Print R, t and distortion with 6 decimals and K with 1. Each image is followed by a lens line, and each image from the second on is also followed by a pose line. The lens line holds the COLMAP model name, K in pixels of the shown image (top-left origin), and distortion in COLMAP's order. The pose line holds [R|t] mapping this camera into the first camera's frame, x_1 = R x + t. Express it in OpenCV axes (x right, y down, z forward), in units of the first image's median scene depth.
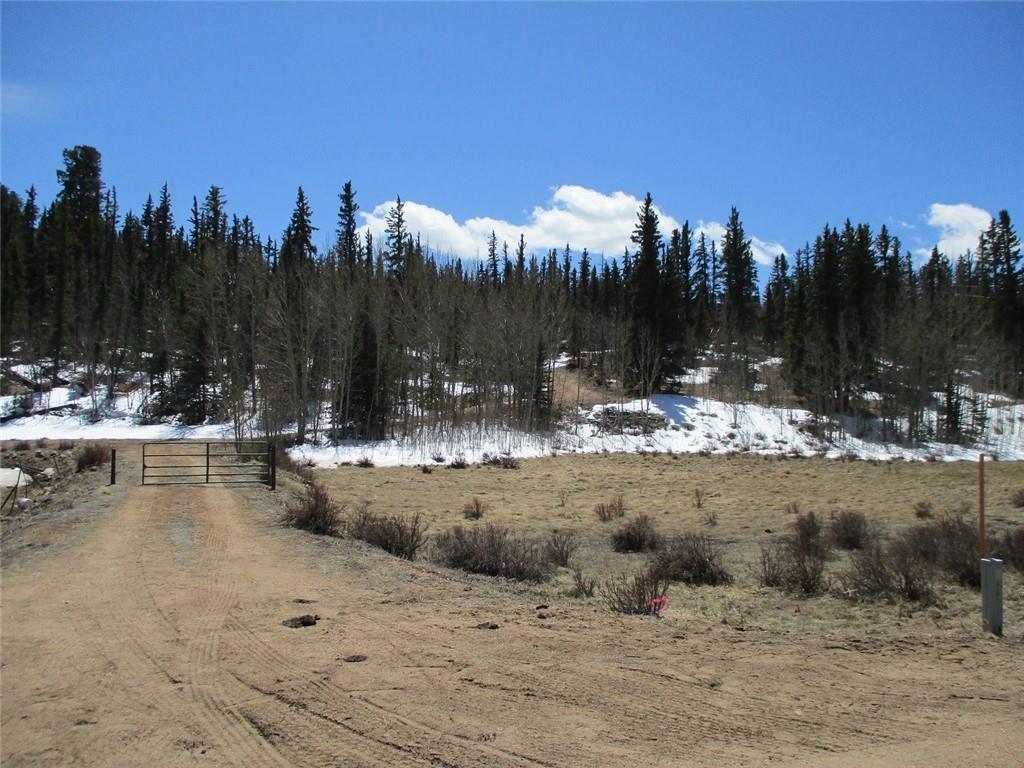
lens RADIAL K [[851.7, 0, 520.4], [0, 851.7, 381.7], [0, 0, 1]] dist [-0.031961, 0.008683]
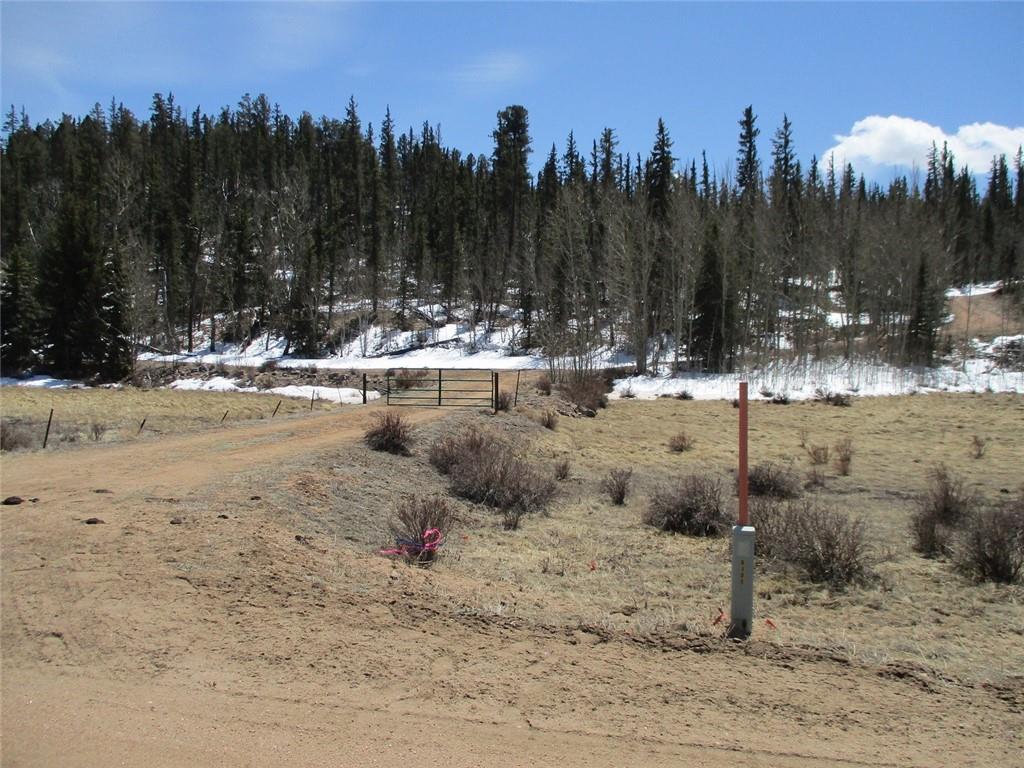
lens RADIAL K [[851.7, 0, 520.4], [0, 851.7, 381.7], [0, 0, 1]] dist [-0.031961, 0.008683]
pose [[0.864554, 0.019950, -0.502144, 0.105108], [0.017770, 0.997373, 0.070222, 0.005198], [0.502226, -0.069634, 0.861928, 0.041803]]
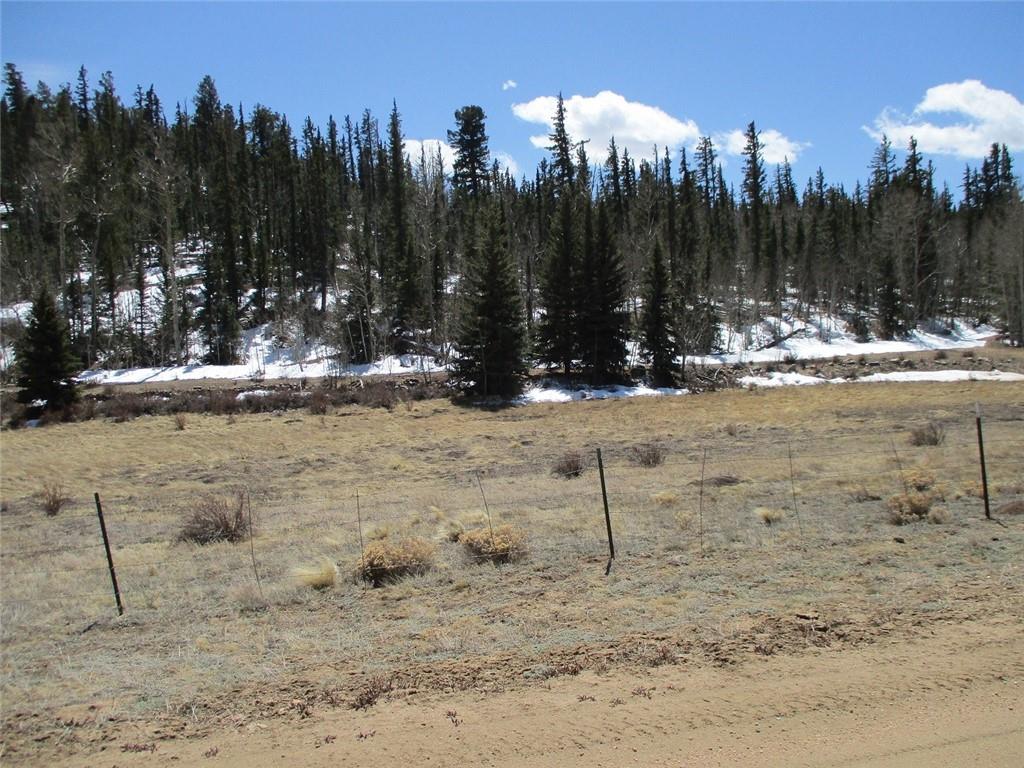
lens RADIAL K [[851.7, 0, 520.4], [0, 851.7, 381.7], [0, 0, 1]] dist [-0.031961, 0.008683]
pose [[0.994351, -0.054222, -0.091244, -0.712770], [0.061808, 0.994674, 0.082480, -0.020669], [0.086286, -0.087654, 0.992407, -0.229527]]
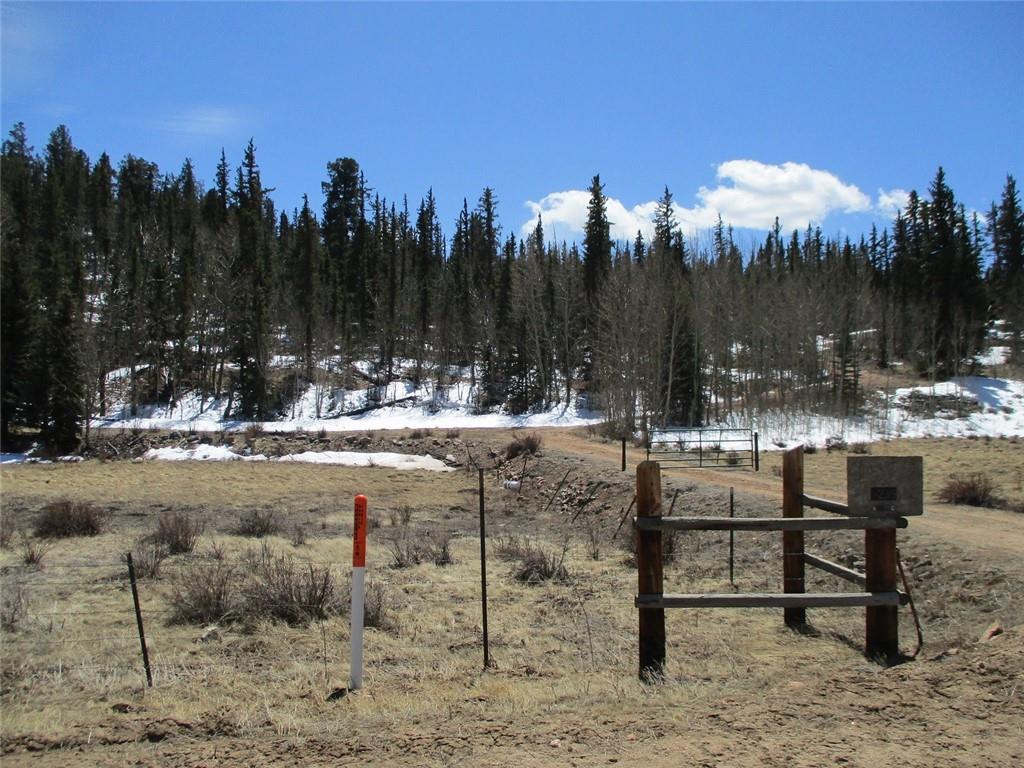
lens RADIAL K [[851.7, 0, 520.4], [0, 851.7, 381.7], [0, 0, 1]] dist [-0.031961, 0.008683]
pose [[0.977191, -0.018986, -0.211510, -0.137614], [0.022369, 0.999657, 0.013614, -0.003897], [0.211179, -0.018035, 0.977281, -0.043537]]
